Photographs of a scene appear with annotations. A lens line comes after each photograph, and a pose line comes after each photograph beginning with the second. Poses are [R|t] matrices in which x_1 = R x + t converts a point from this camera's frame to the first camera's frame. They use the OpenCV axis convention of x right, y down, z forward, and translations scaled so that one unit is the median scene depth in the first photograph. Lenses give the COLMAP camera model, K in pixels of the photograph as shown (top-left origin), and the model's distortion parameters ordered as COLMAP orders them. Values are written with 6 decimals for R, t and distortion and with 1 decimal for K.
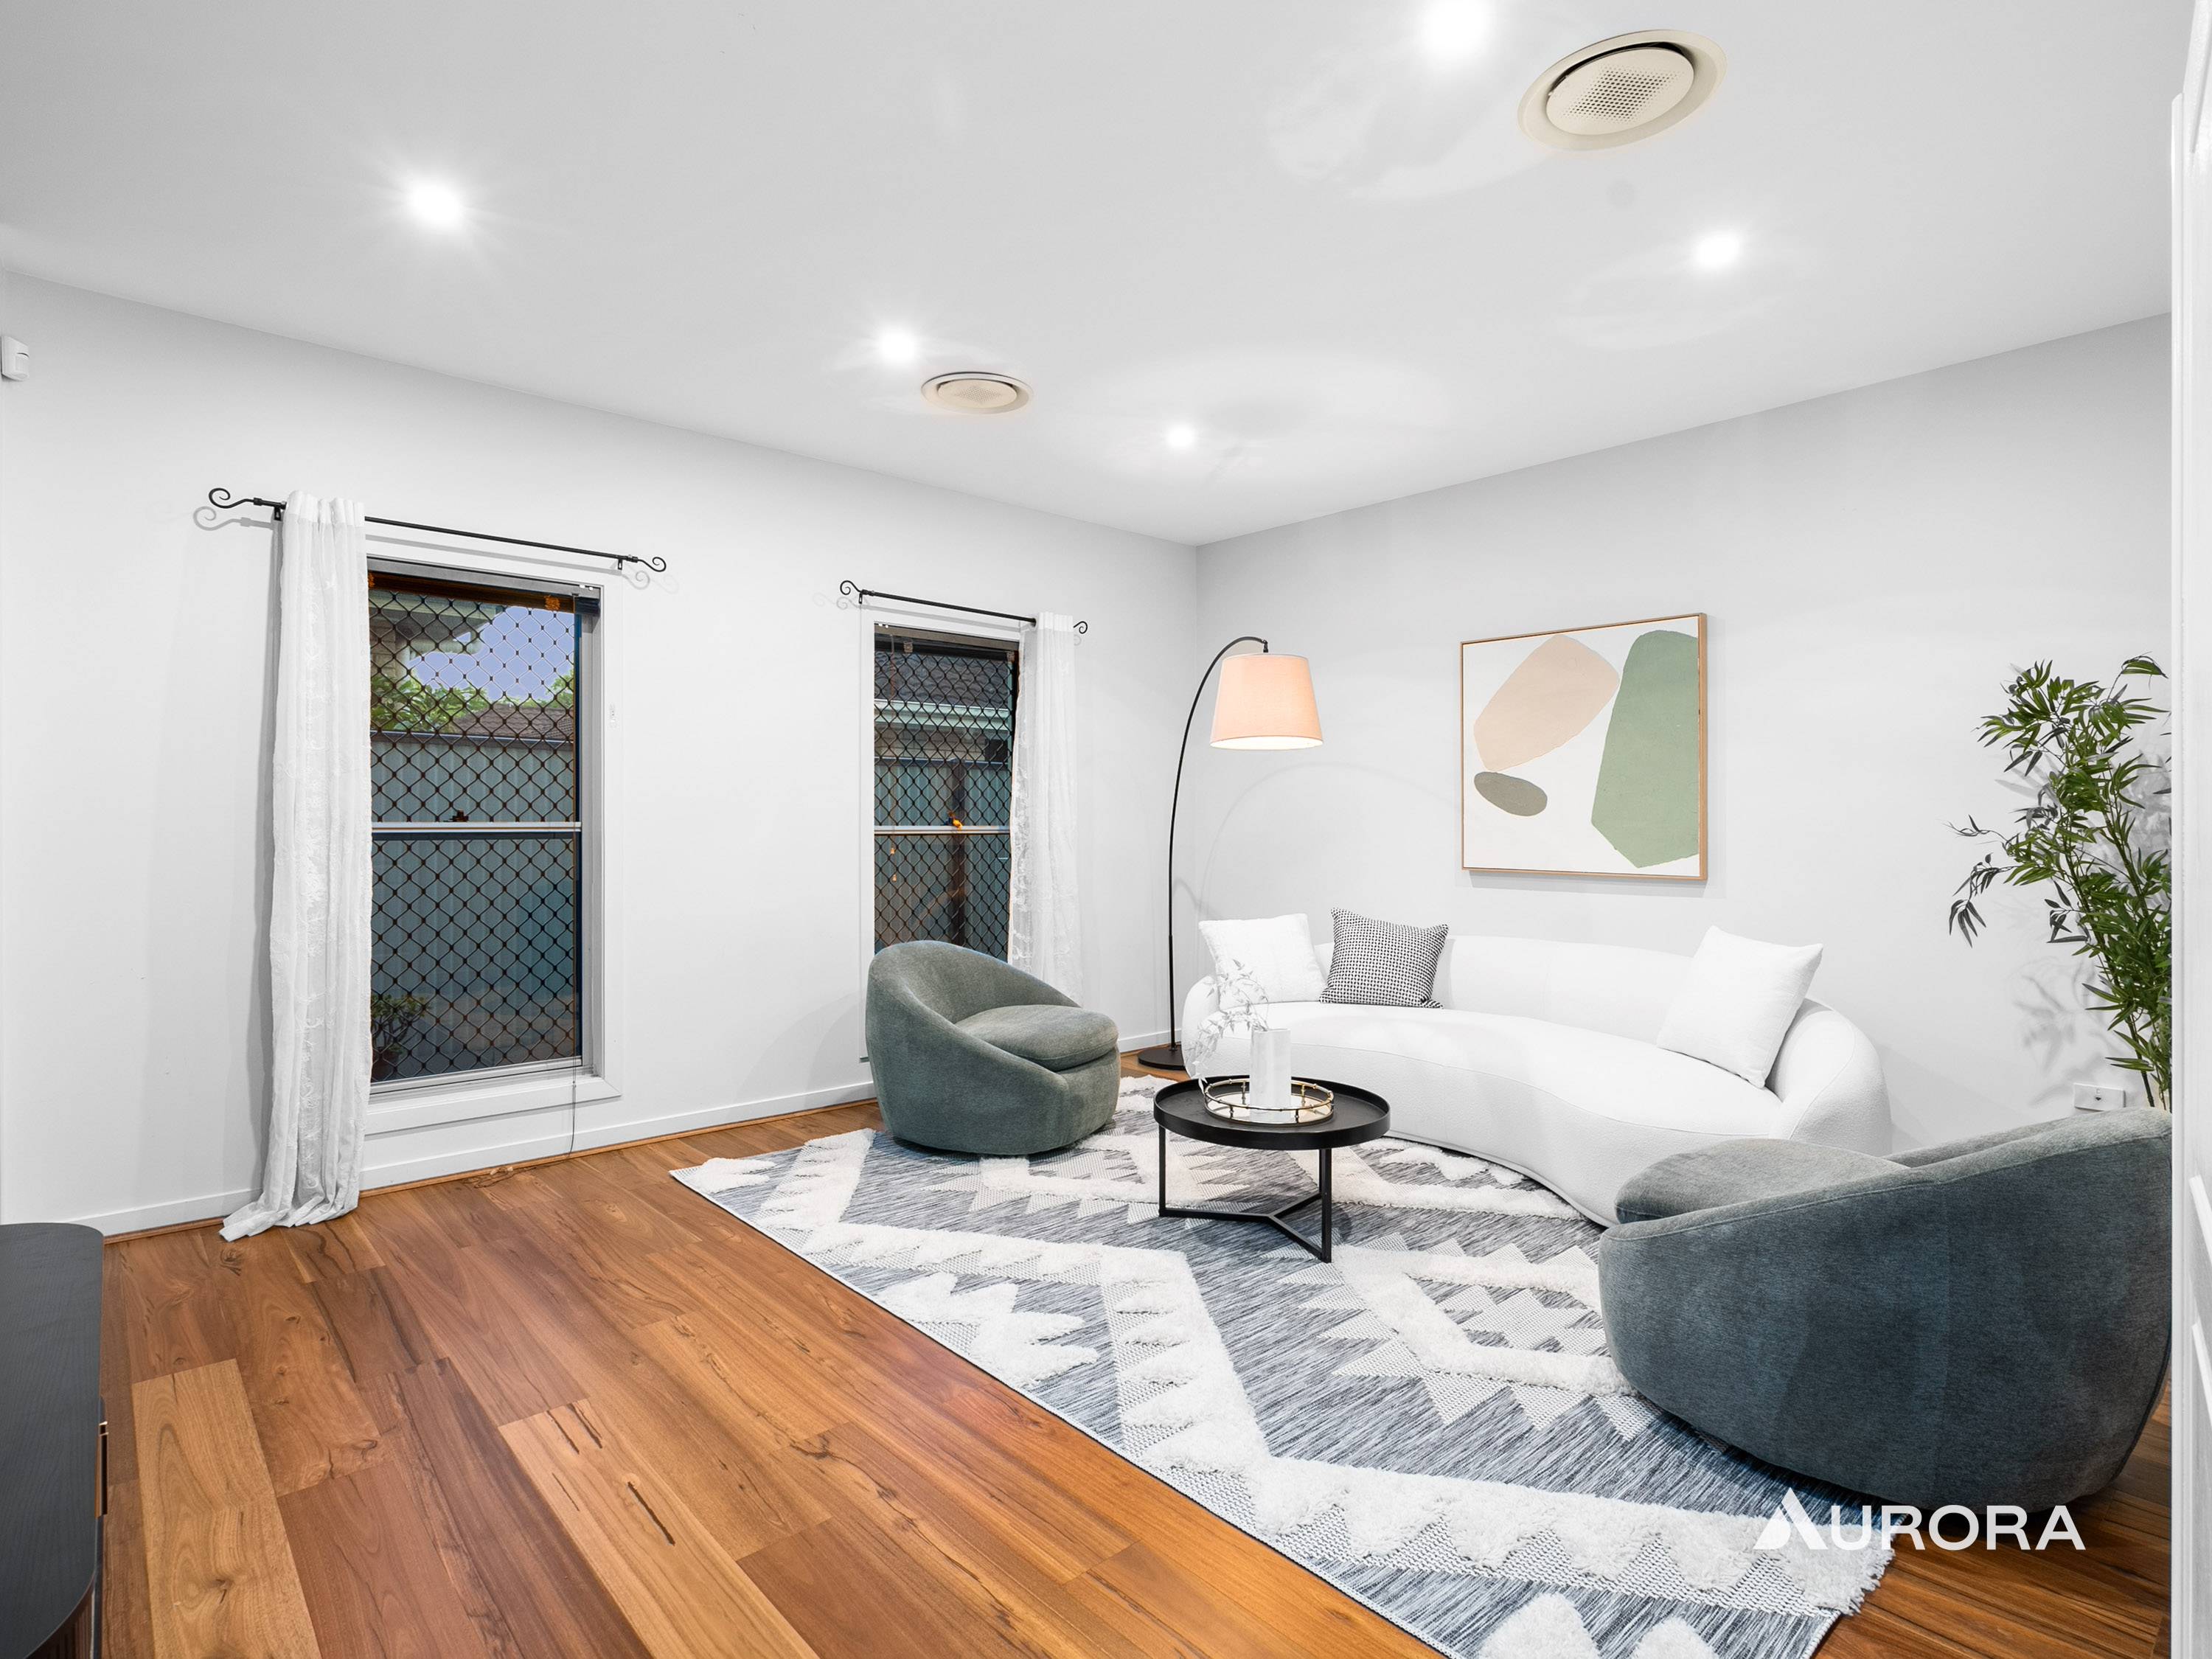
lens RADIAL K [[1137.1, 0, 1106.0], [0, 1137.1, 829.5], [0, 0, 1]] dist [-0.003880, 0.001040]
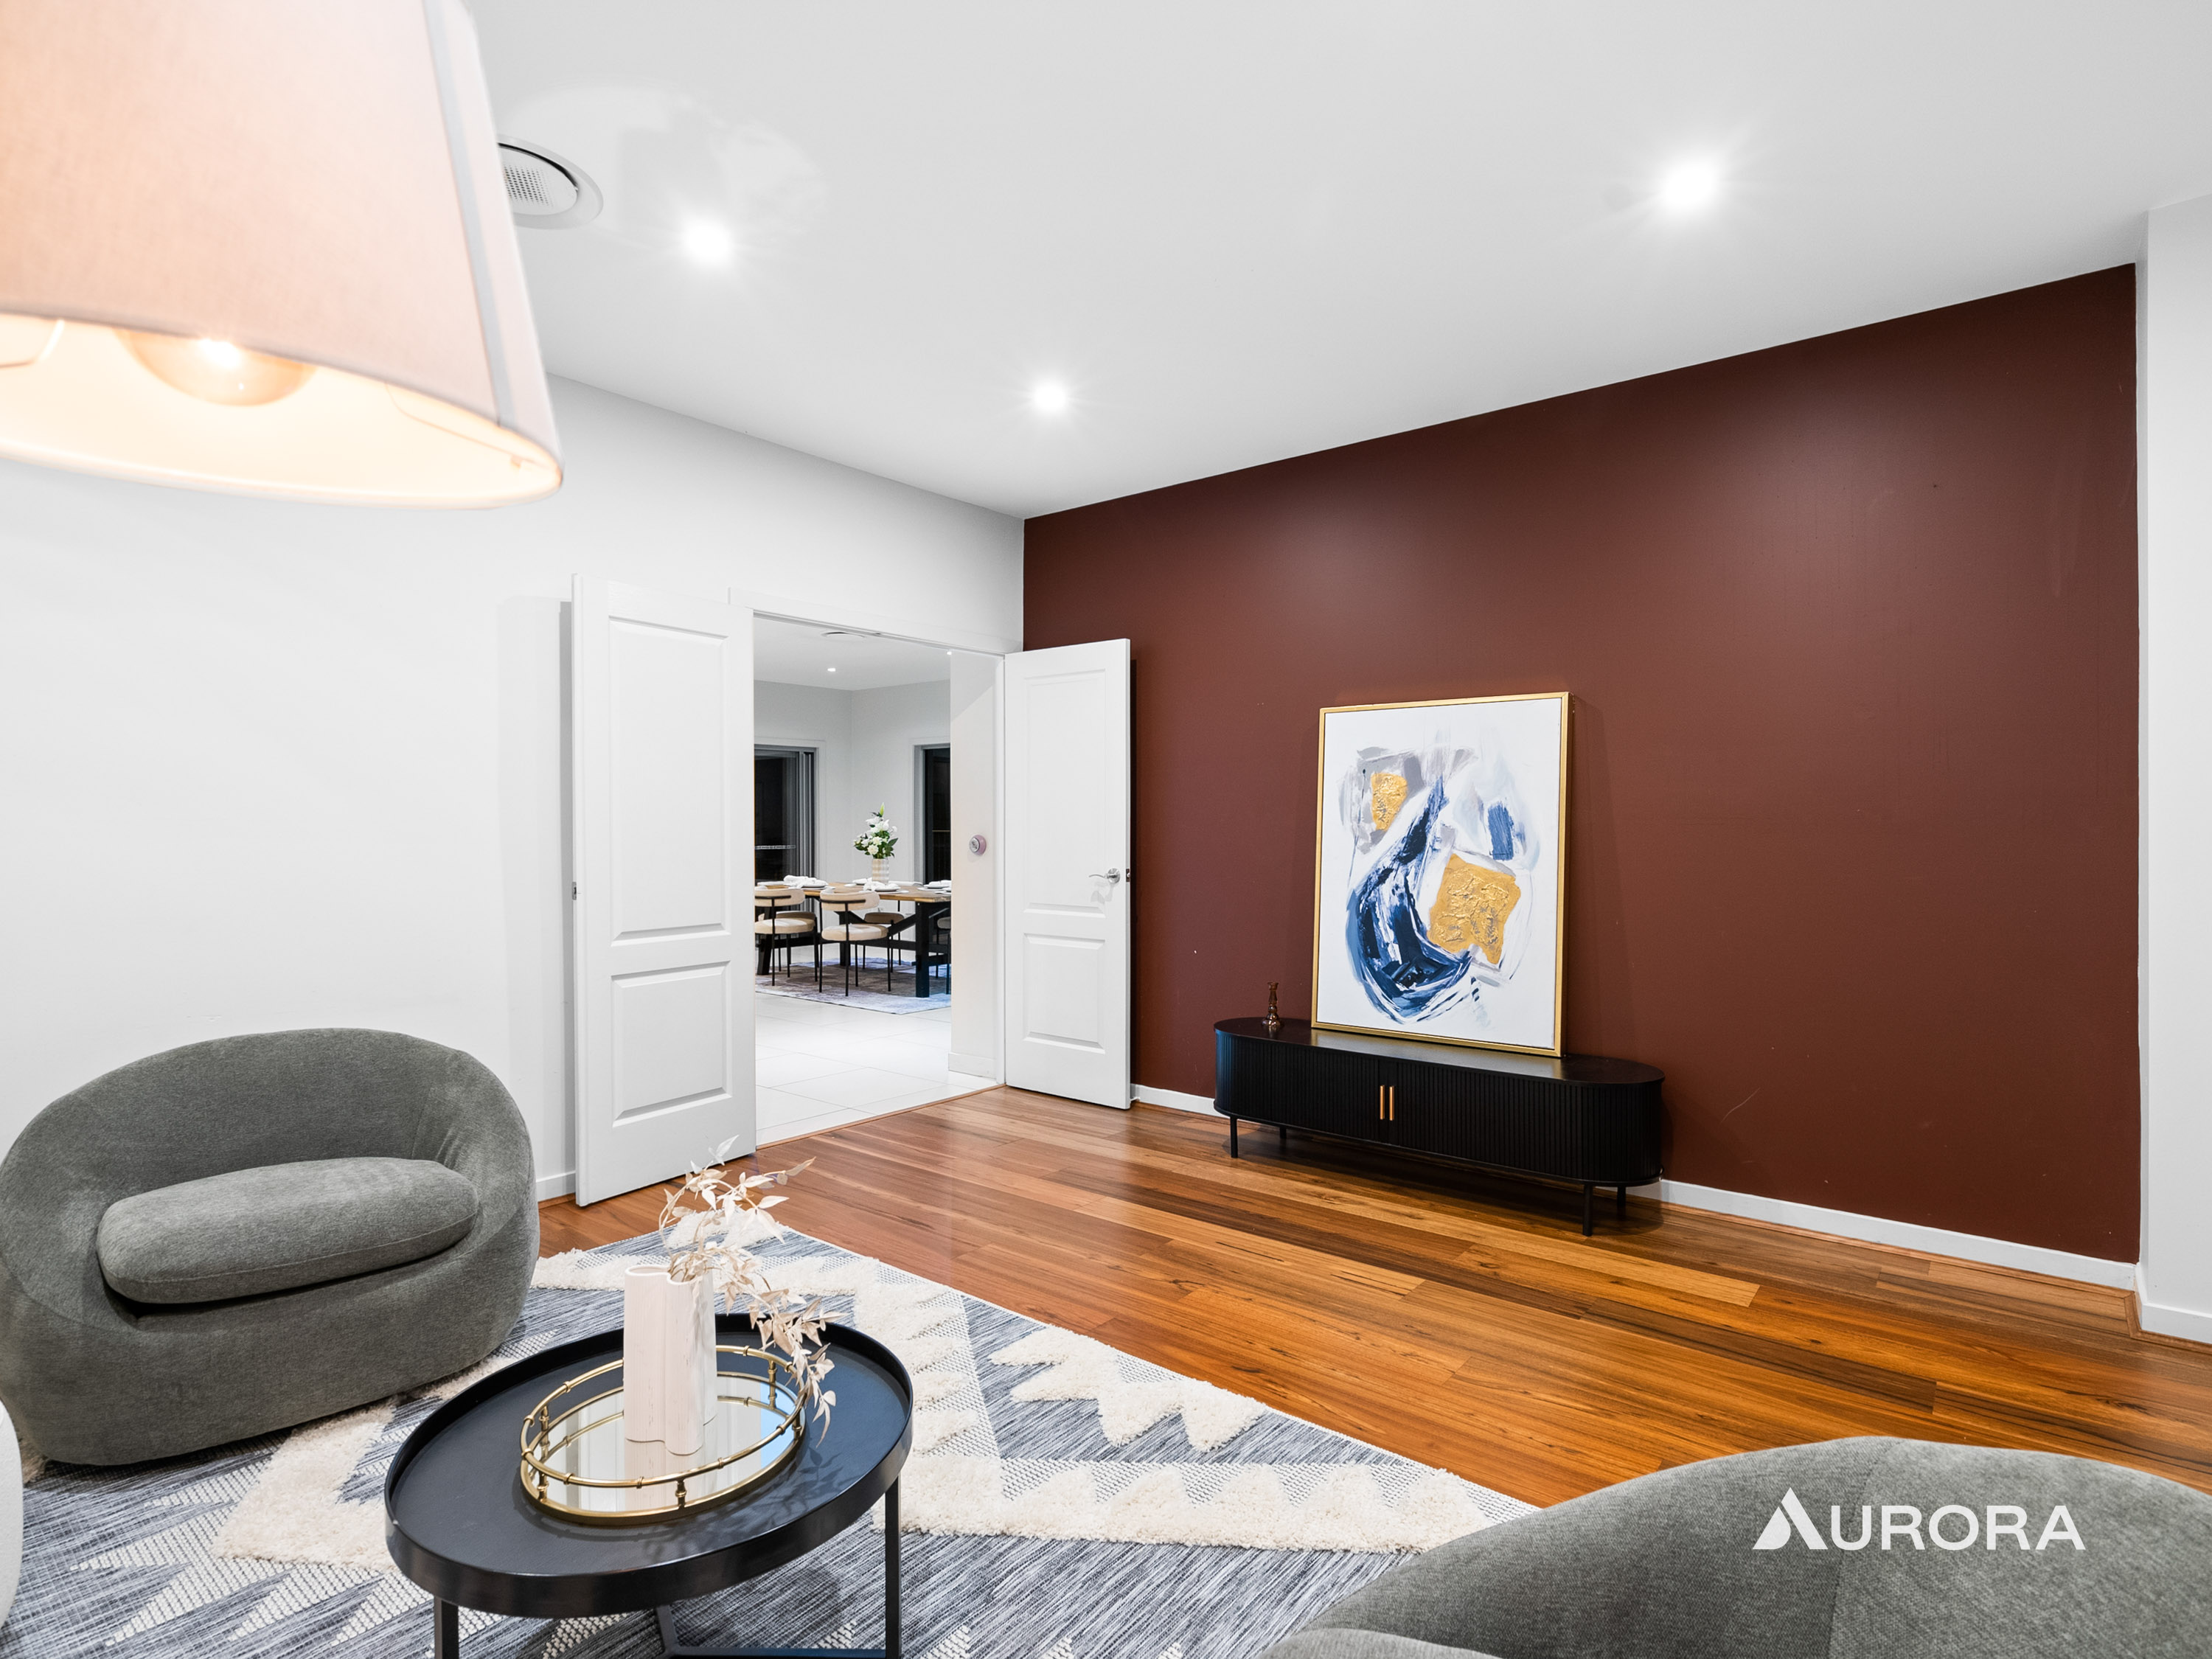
lens RADIAL K [[1137.1, 0, 1106.0], [0, 1137.1, 829.5], [0, 0, 1]] dist [-0.003880, 0.001040]
pose [[-0.988329, -0.000604, -0.152335, 0.045030], [-0.001117, 0.999994, 0.003280, -0.019000], [0.152332, 0.003412, -0.988323, 1.959295]]
